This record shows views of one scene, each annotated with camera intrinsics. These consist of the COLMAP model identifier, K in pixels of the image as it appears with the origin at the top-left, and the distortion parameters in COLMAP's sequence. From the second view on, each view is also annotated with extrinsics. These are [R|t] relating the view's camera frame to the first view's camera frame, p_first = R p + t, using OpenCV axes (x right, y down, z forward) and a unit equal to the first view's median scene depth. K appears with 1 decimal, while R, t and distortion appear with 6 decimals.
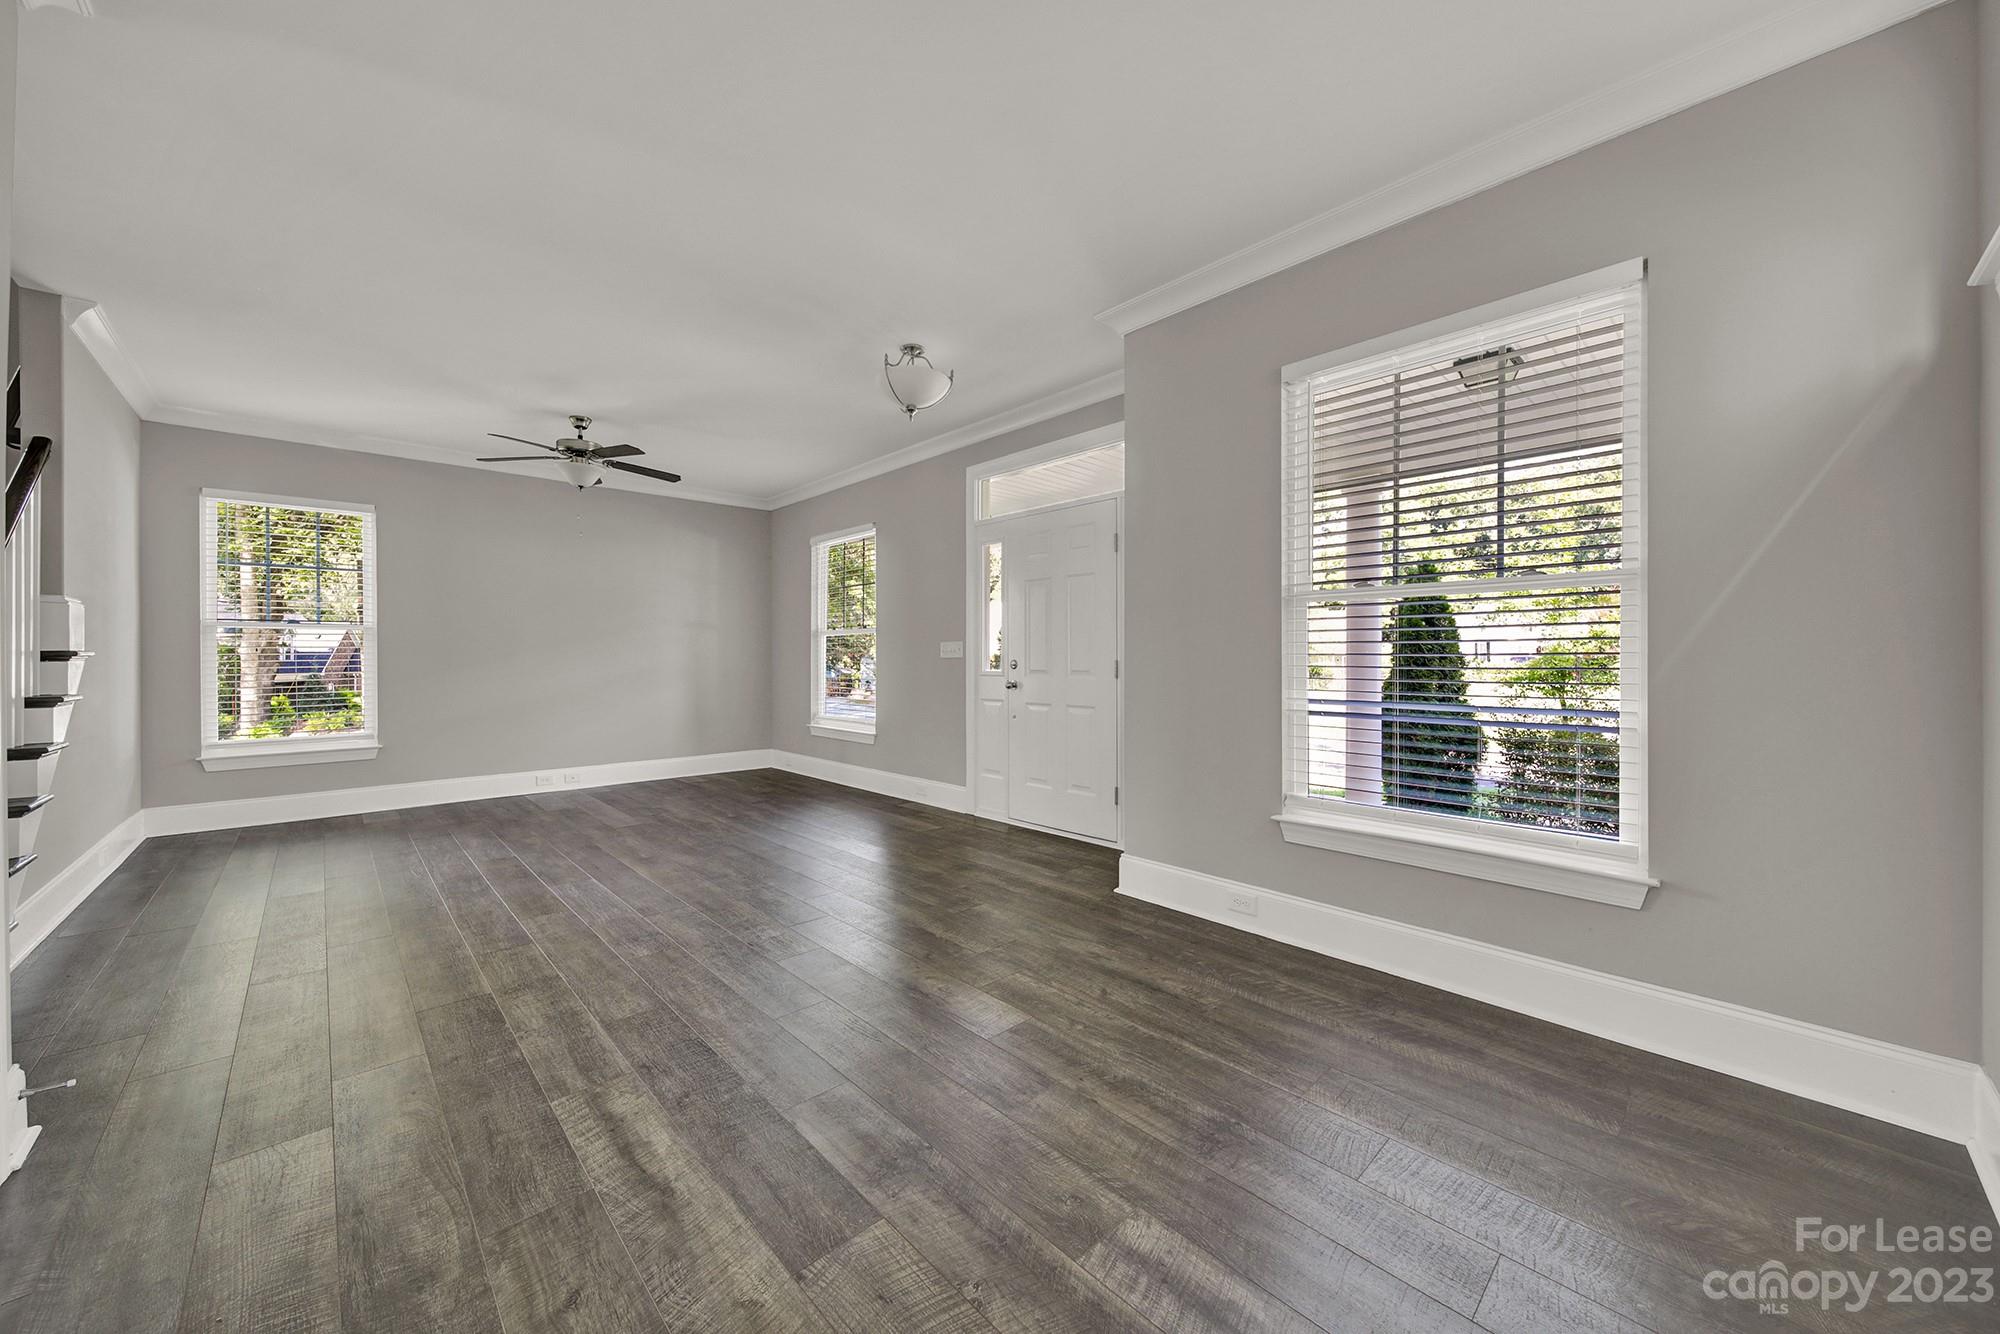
lens RADIAL K [[719.8, 0, 1001.8], [0, 719.8, 665.2], [0, 0, 1]] dist [0.000481, -0.000060]
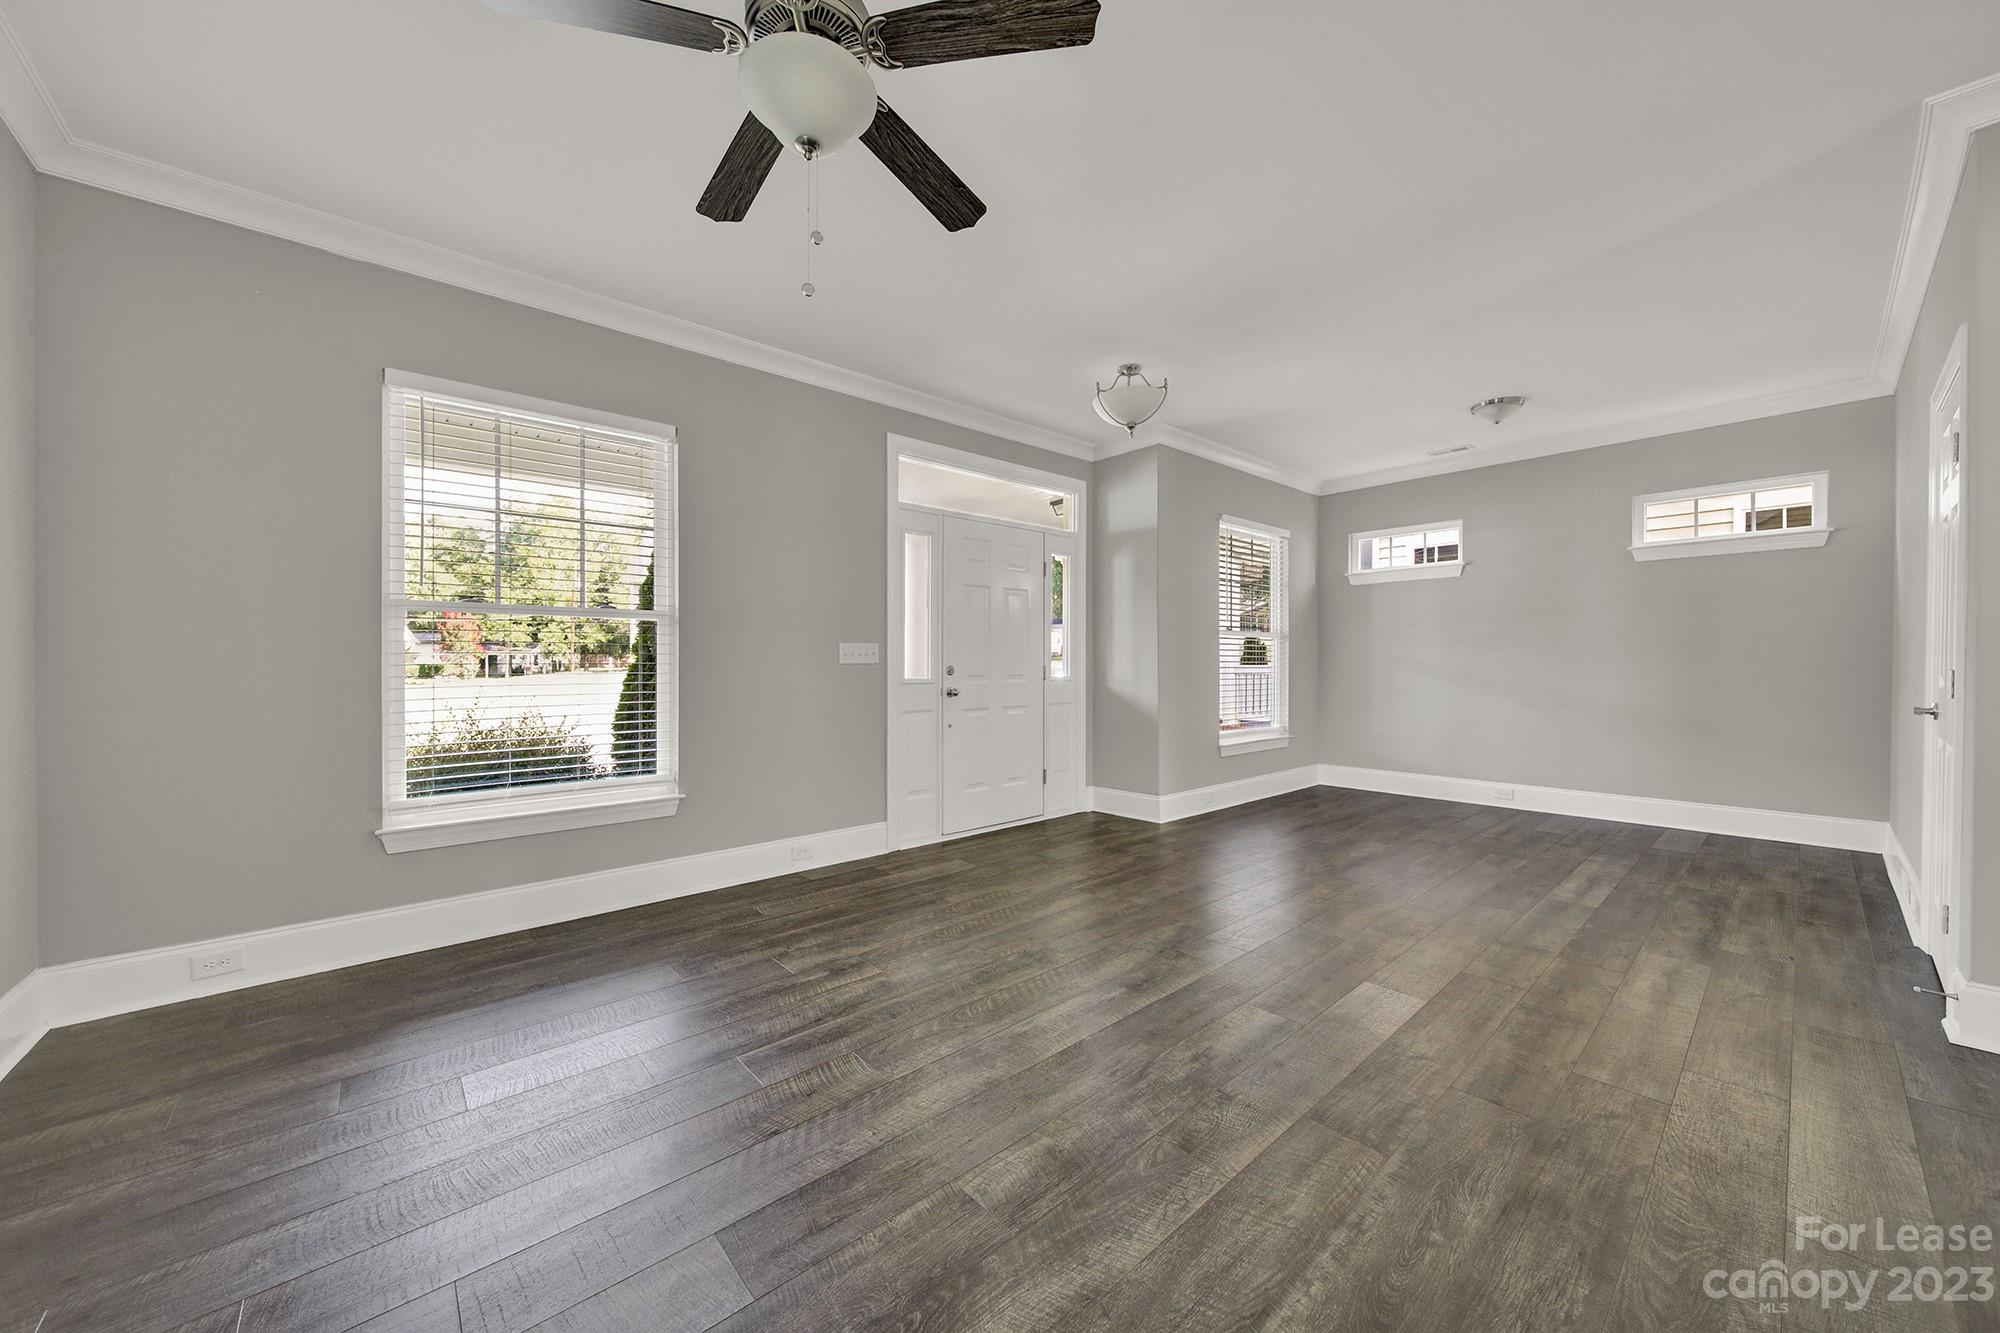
lens RADIAL K [[708.9, 0, 991.1], [0, 708.9, 672.6], [0, 0, 1]] dist [-0.006360, -0.000061]
pose [[0.046016, -0.010338, 0.998887, -1.171748], [0.011617, 0.999884, 0.009814, -0.008534], [-0.998873, 0.011153, 0.046131, 1.158965]]
